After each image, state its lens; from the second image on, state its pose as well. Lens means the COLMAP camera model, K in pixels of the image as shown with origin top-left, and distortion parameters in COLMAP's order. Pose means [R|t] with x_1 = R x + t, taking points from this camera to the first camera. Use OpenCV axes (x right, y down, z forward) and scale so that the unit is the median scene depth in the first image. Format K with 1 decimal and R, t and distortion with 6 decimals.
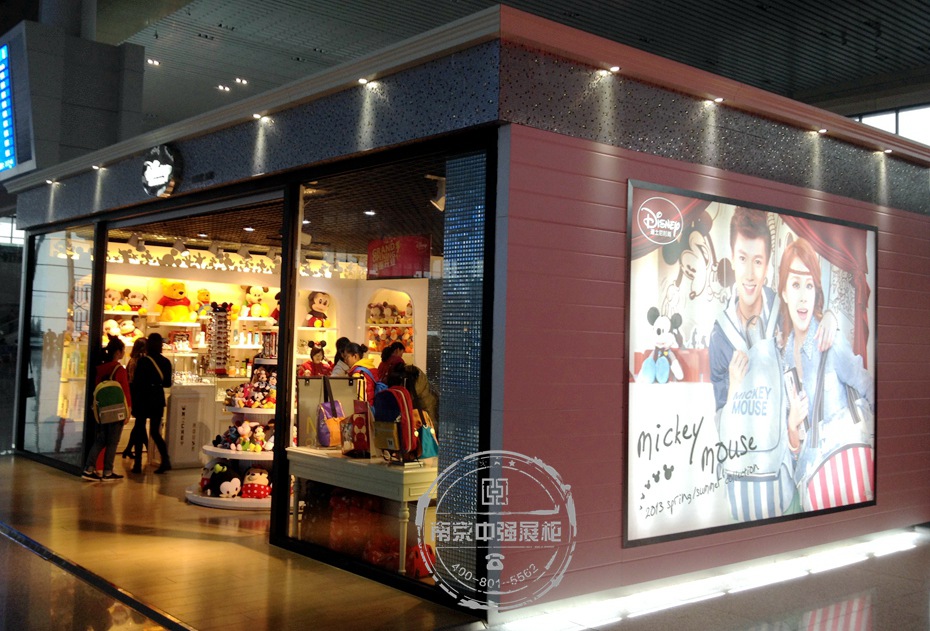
lens RADIAL K [[942.8, 0, 462.8], [0, 942.8, 291.0], [0, 0, 1]] dist [0.089010, -0.014099]
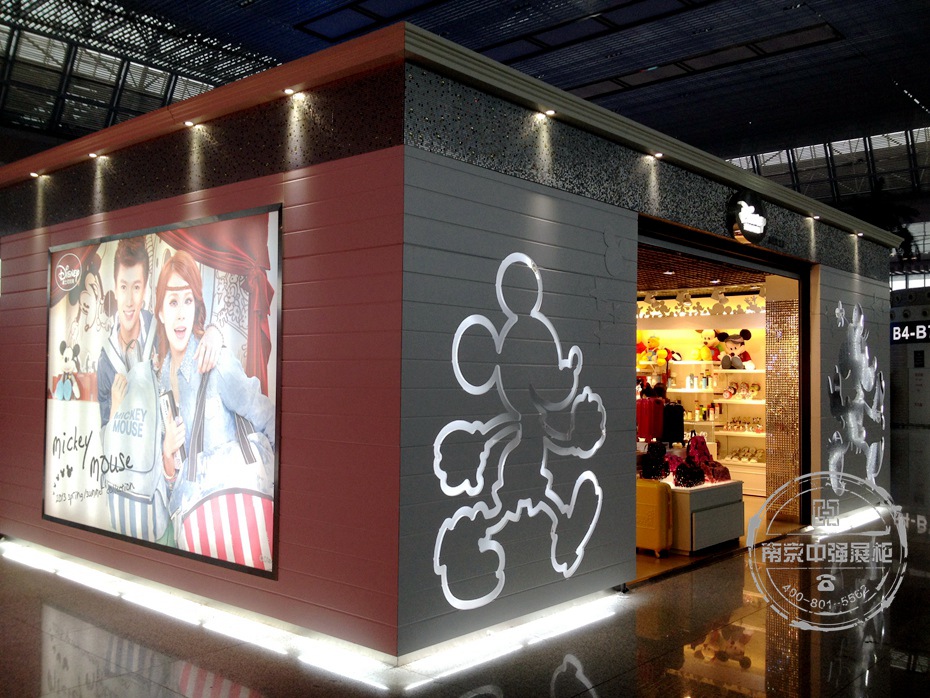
lens RADIAL K [[896.6, 0, 465.0], [0, 896.6, 349.0], [0, 0, 1]] dist [0.067660, -0.003214]
pose [[0.126281, -0.054913, -0.990474, 1.284136], [0.043372, 0.997818, -0.049790, 0.097461], [0.991046, -0.036671, 0.128387, 1.189940]]
